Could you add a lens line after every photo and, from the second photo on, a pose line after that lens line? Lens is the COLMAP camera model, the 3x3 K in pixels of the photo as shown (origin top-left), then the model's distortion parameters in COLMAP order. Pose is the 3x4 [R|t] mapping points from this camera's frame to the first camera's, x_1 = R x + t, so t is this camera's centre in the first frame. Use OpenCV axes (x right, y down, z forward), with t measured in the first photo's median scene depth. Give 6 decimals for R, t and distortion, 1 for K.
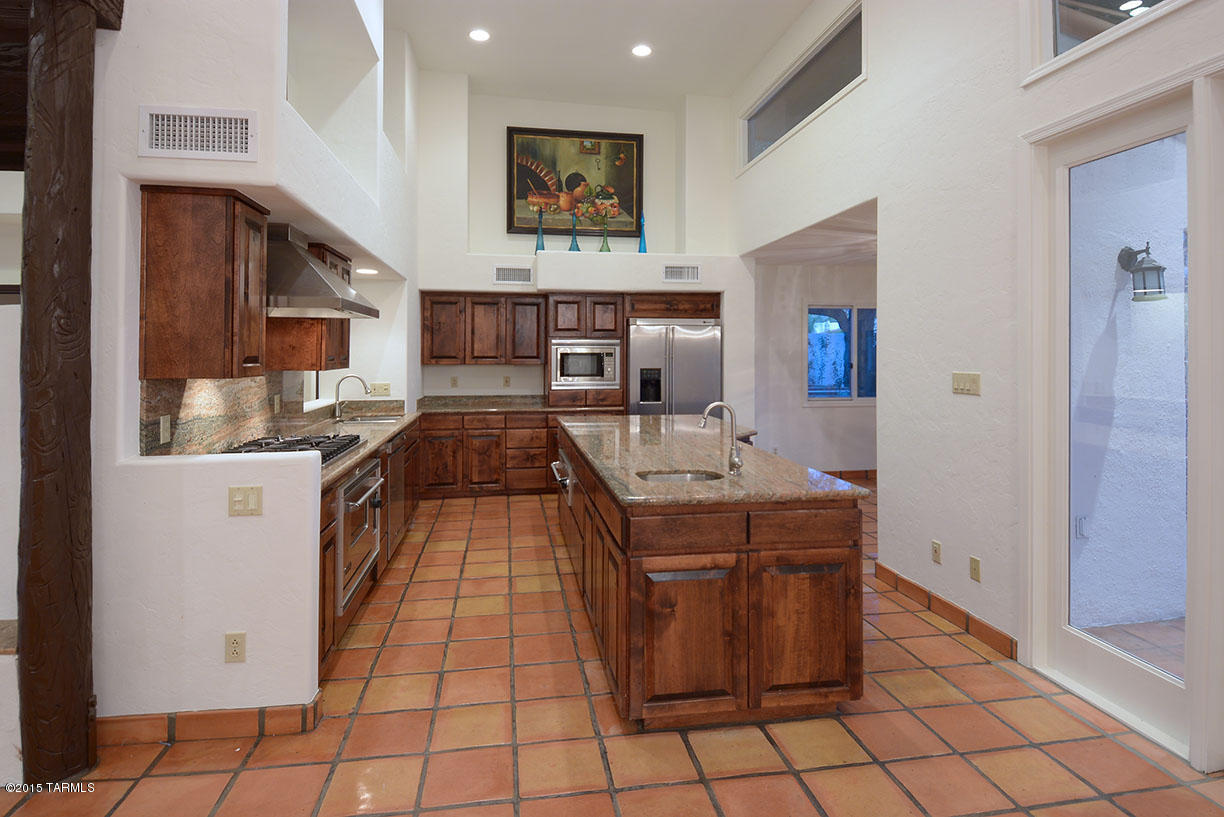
lens RADIAL K [[628.9, 0, 536.6], [0, 628.9, 352.6], [0, 0, 1]] dist [0.021030, -0.017684]
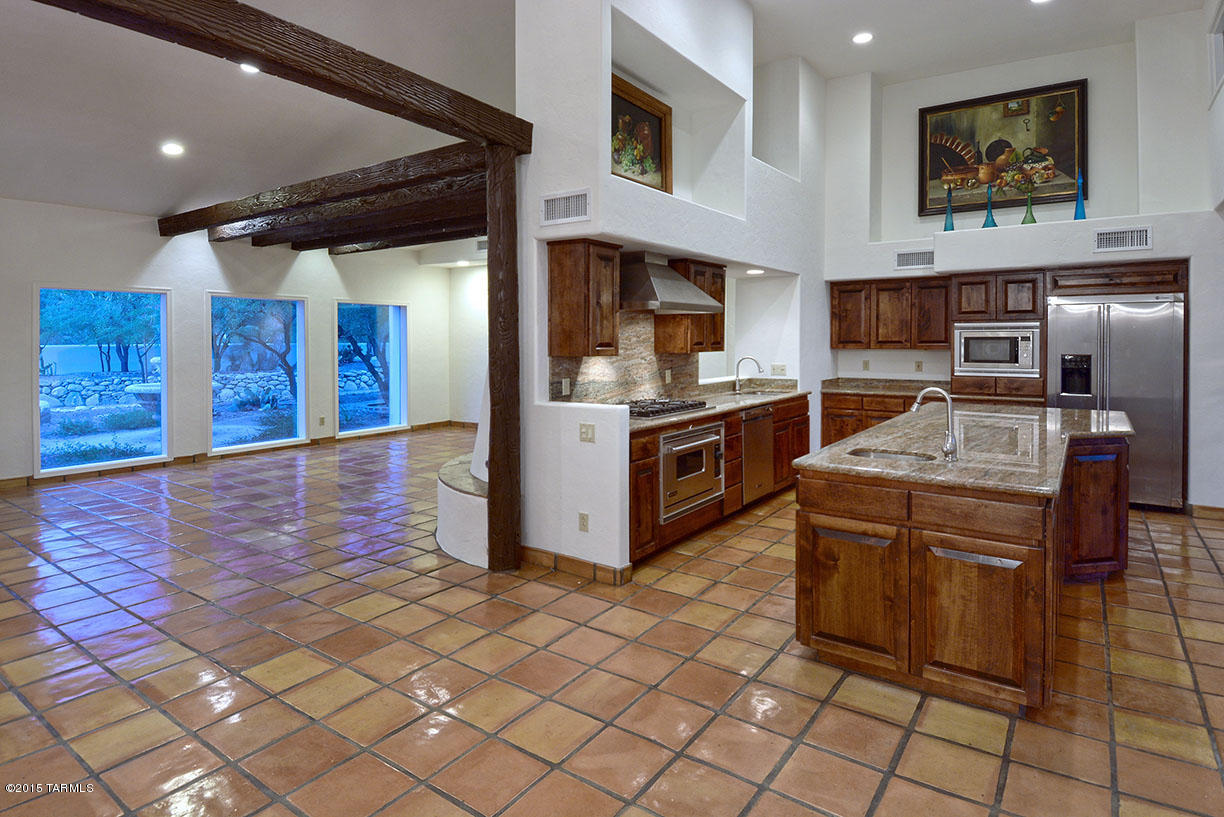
lens RADIAL K [[610.1, 0, 615.6], [0, 610.1, 350.2], [0, 0, 1]] dist [0.001281, -0.016510]
pose [[0.725226, 0.008635, -0.688457, 0.297305], [0.007564, 0.999761, 0.020508, -0.002920], [0.688470, -0.020080, 0.724987, -0.031762]]
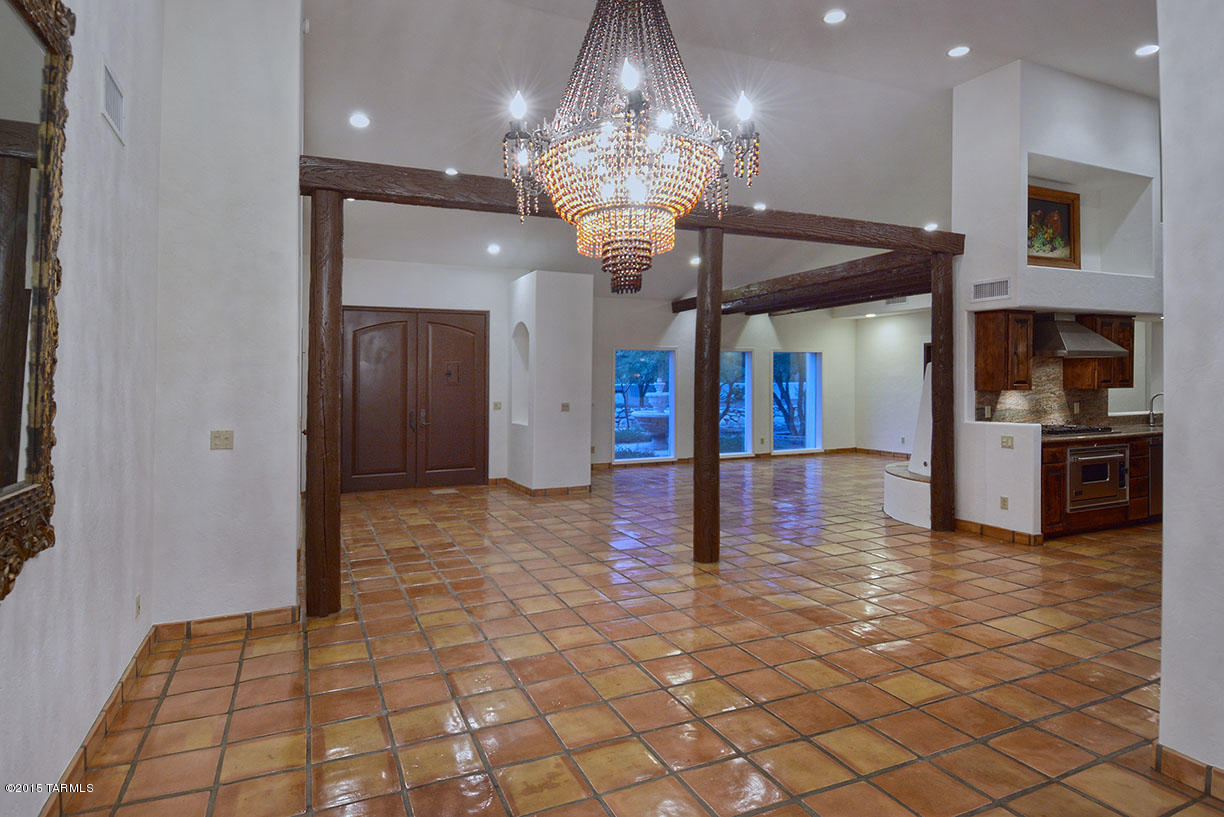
lens RADIAL K [[640.8, 0, 630.8], [0, 640.8, 385.7], [0, 0, 1]] dist [0.042850, -0.052347]
pose [[0.276300, 0.003730, -0.961064, 0.667909], [0.009870, 0.999929, 0.006719, -0.002627], [0.961021, -0.011342, 0.276243, -0.463198]]
